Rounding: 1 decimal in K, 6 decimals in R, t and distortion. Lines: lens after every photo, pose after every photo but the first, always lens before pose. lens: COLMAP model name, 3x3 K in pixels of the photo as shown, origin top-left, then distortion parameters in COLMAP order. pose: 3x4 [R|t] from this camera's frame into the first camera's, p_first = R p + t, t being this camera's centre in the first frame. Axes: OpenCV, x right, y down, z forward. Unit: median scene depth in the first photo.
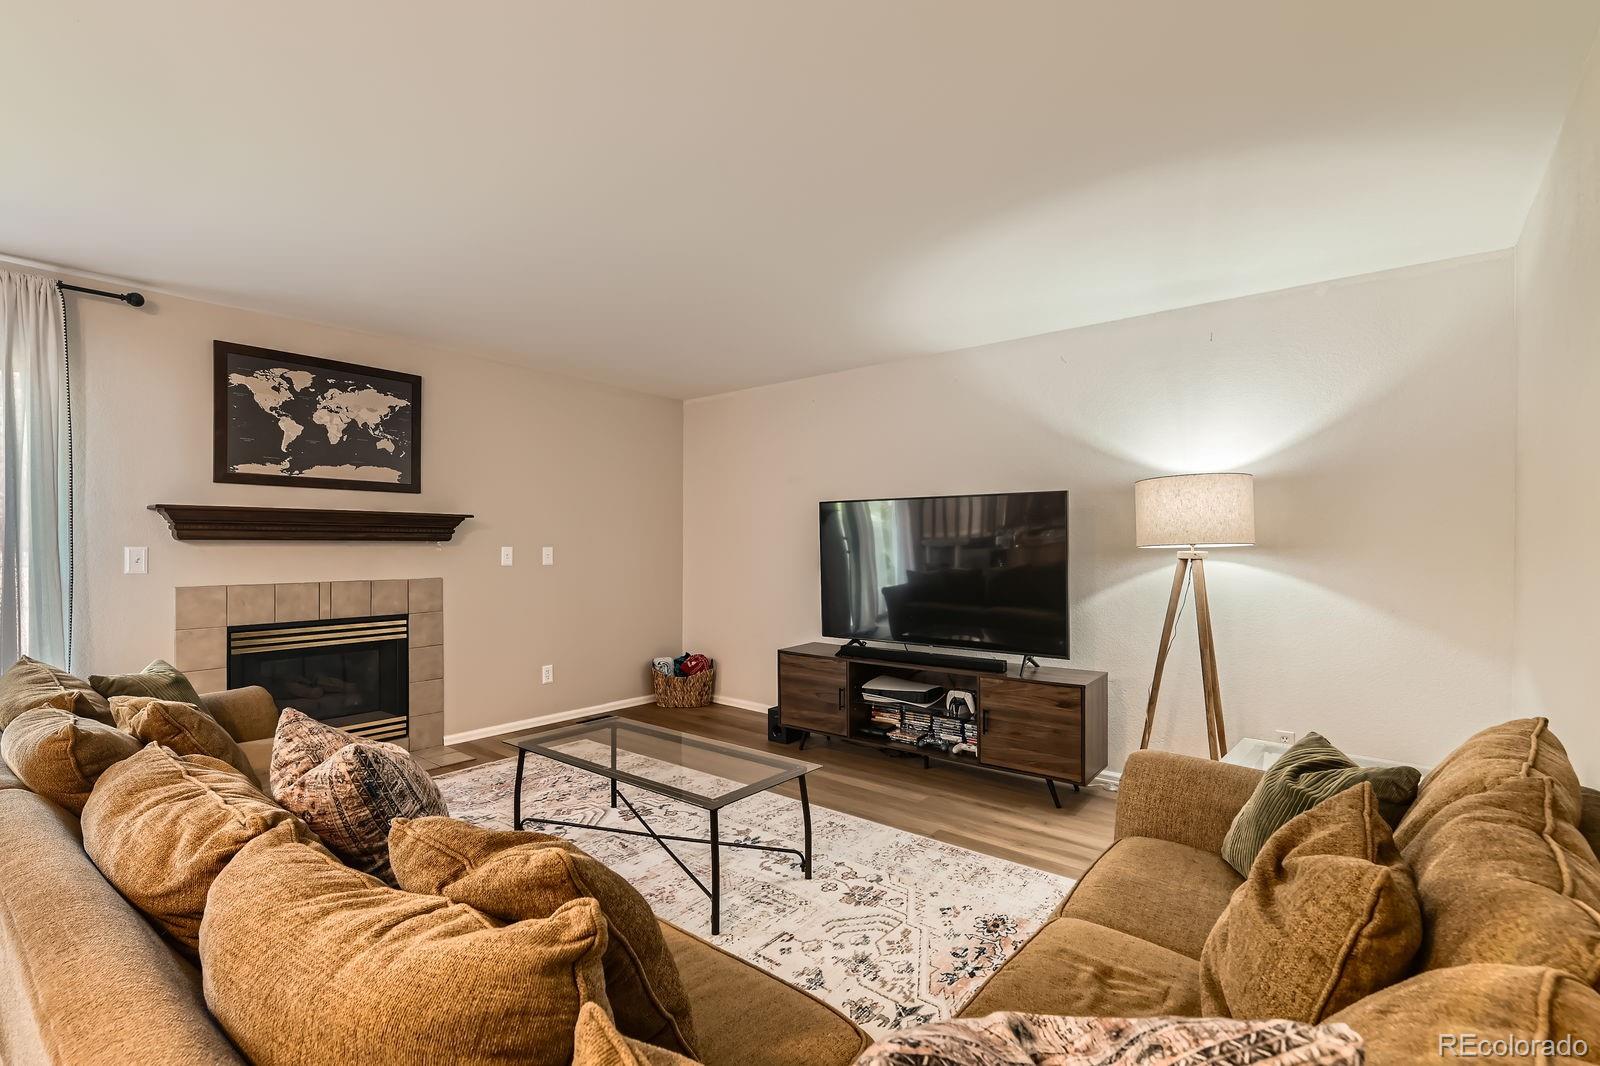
lens RADIAL K [[723.7, 0, 756.6], [0, 723.7, 539.1], [0, 0, 1]] dist [0.002351, 0.000191]
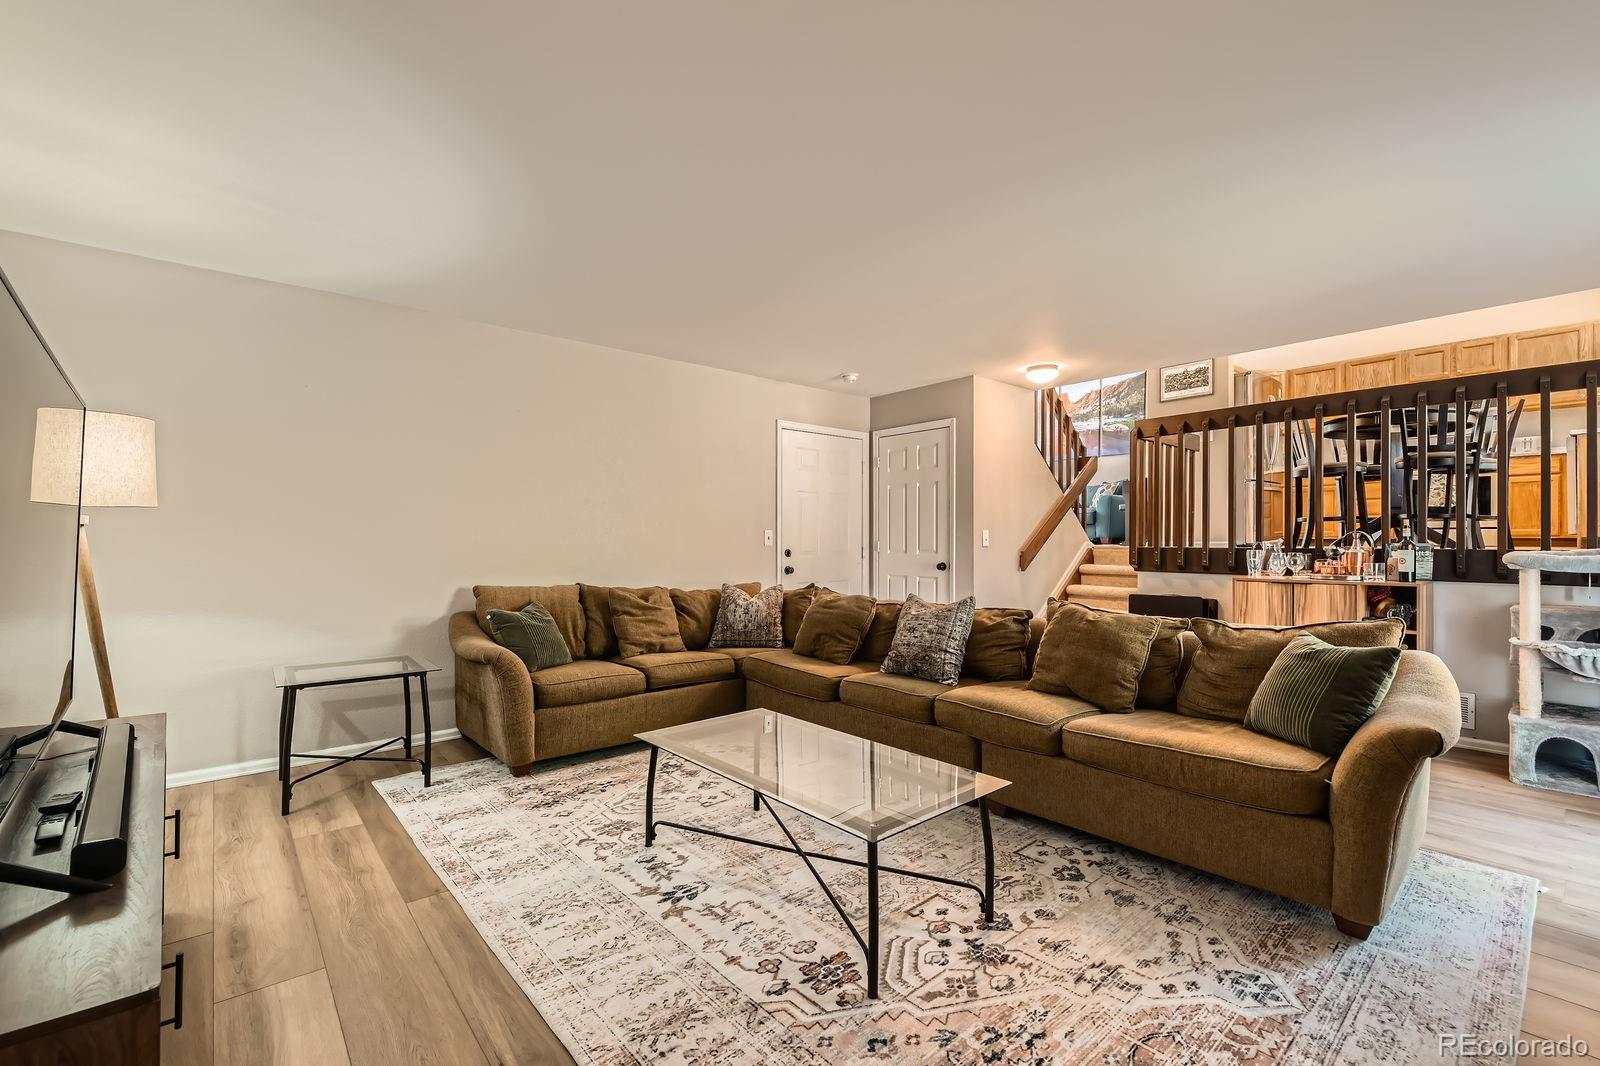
lens RADIAL K [[695.5, 0, 810.8], [0, 695.5, 515.8], [0, 0, 1]] dist [0.013313, 0.000287]
pose [[-0.990331, 0.003313, 0.138687, -0.192885], [-0.002949, 0.998986, -0.044920, 0.037992], [-0.138695, -0.044894, -0.989317, 1.313352]]
